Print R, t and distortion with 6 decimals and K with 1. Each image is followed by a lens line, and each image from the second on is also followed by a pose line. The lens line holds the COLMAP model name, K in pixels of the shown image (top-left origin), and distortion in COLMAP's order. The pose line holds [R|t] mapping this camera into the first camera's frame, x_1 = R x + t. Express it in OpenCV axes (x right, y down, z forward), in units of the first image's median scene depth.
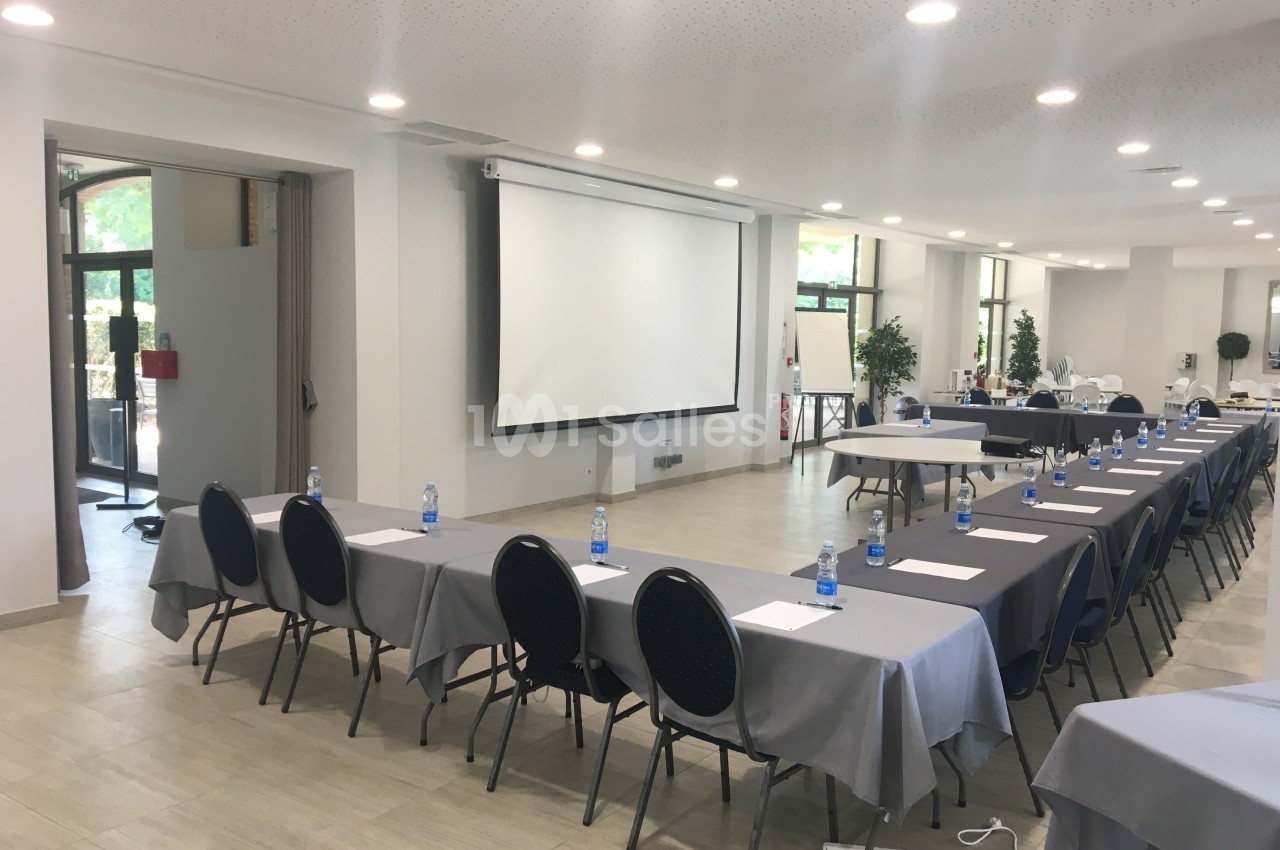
lens RADIAL K [[1080.2, 0, 613.3], [0, 1080.2, 426.2], [0, 0, 1]] dist [-0.003066, -0.003165]
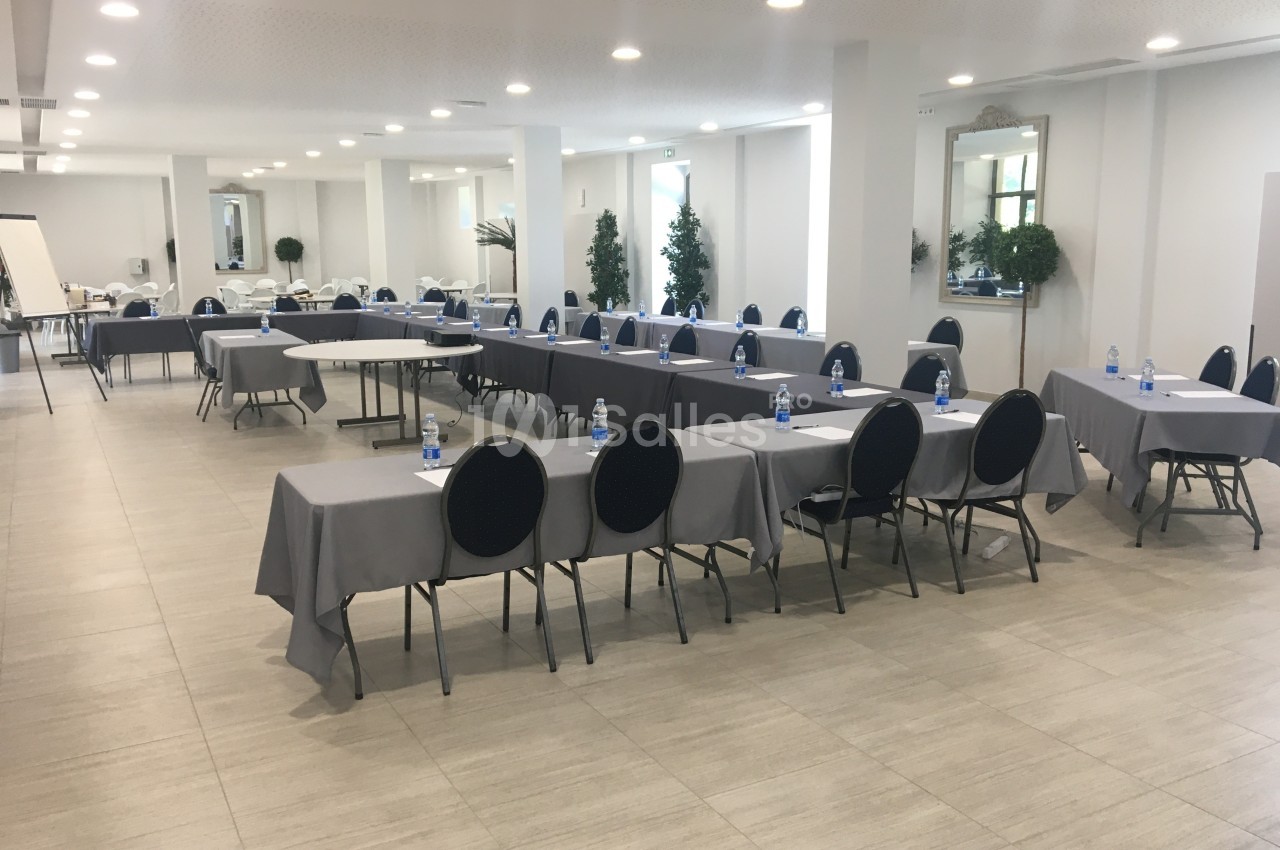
lens RADIAL K [[1080.2, 0, 613.3], [0, 1080.2, 426.2], [0, 0, 1]] dist [-0.003066, -0.003165]
pose [[0.433717, -0.170452, 0.884780, -1.196229], [0.093190, 0.985164, 0.144109, -0.078073], [-0.896217, 0.019950, 0.443167, 0.615278]]
